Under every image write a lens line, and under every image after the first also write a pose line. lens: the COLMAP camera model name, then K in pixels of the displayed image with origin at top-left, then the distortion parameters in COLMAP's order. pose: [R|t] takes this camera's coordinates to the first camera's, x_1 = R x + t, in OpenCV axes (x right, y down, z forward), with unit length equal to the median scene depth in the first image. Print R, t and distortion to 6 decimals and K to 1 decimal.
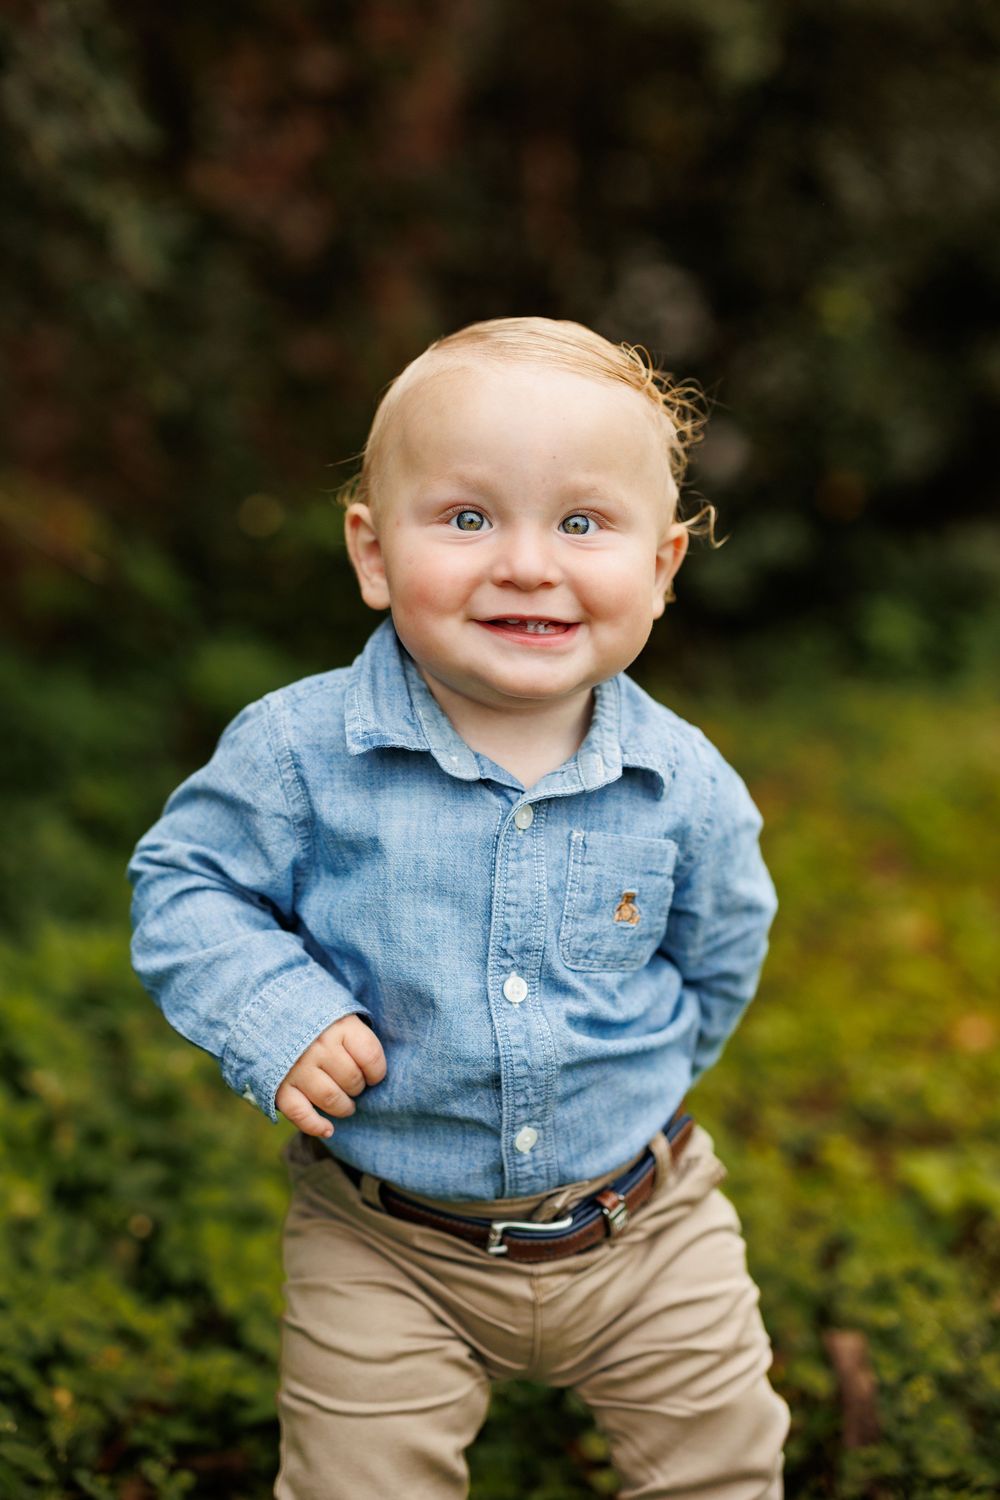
lens RADIAL K [[2456.3, 0, 499.2], [0, 2456.3, 608.6], [0, 0, 1]] dist [0.132730, -0.056578]
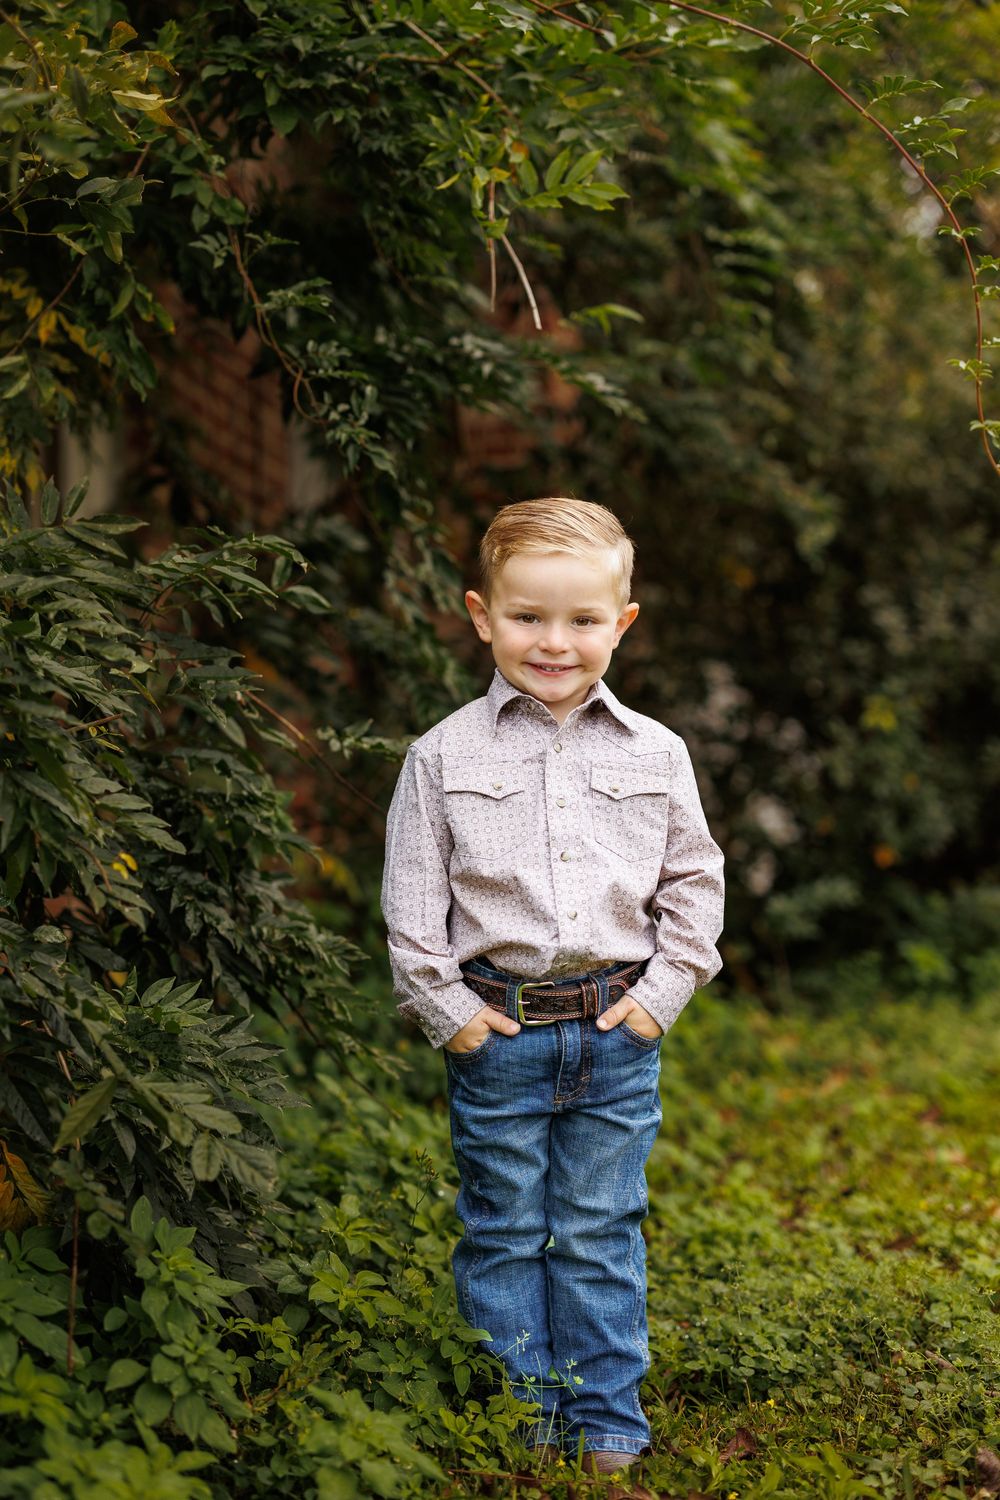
lens RADIAL K [[2138.5, 0, 500.0], [0, 2138.5, 750.0], [0, 0, 1]] dist [-0.007294, 0.021825]
pose [[0.999499, 0.019363, -0.025029, -0.124457], [-0.021713, 0.995018, -0.097306, 0.040319], [0.023020, 0.097801, 0.994940, -0.465824]]
